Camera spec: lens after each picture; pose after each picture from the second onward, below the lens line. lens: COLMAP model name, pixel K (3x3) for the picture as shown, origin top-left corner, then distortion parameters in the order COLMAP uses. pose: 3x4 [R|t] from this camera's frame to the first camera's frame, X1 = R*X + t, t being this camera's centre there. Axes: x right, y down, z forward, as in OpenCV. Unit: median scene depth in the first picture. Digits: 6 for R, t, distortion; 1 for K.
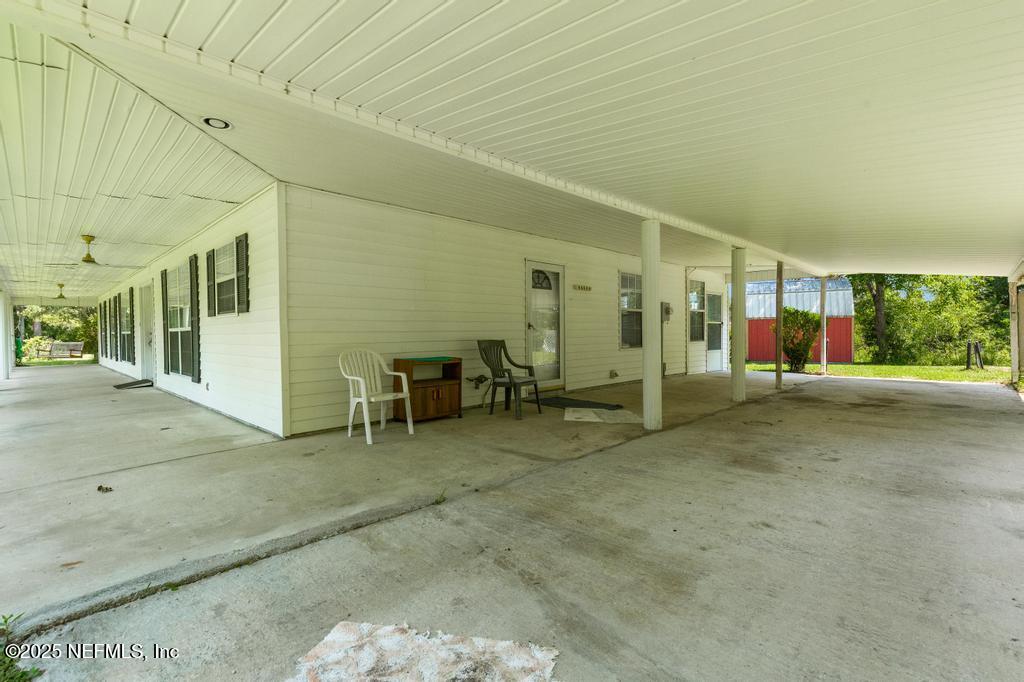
lens RADIAL K [[473.3, 0, 510.1], [0, 473.3, 341.1], [0, 0, 1]] dist [0.002232, -0.001827]
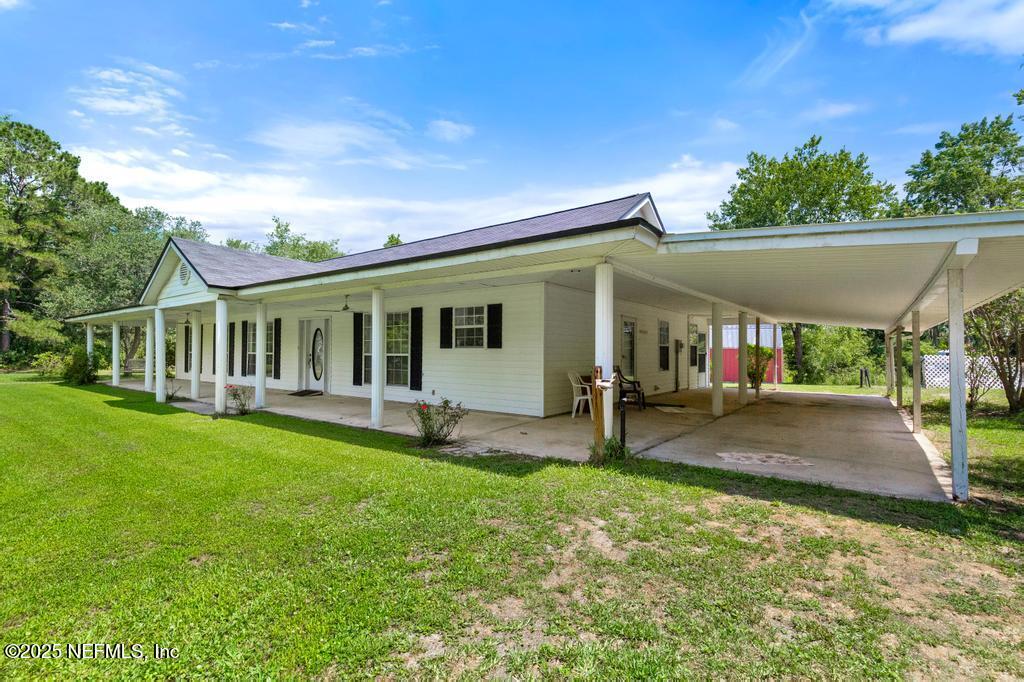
lens RADIAL K [[473.3, 0, 504.3], [0, 473.3, 342.2], [0, 0, 1]] dist [0.002232, -0.001827]
pose [[0.990657, 0.020617, 0.134812, -0.360821], [-0.015608, 0.999152, -0.038109, -0.008703], [-0.135484, 0.035648, 0.990138, -0.341196]]
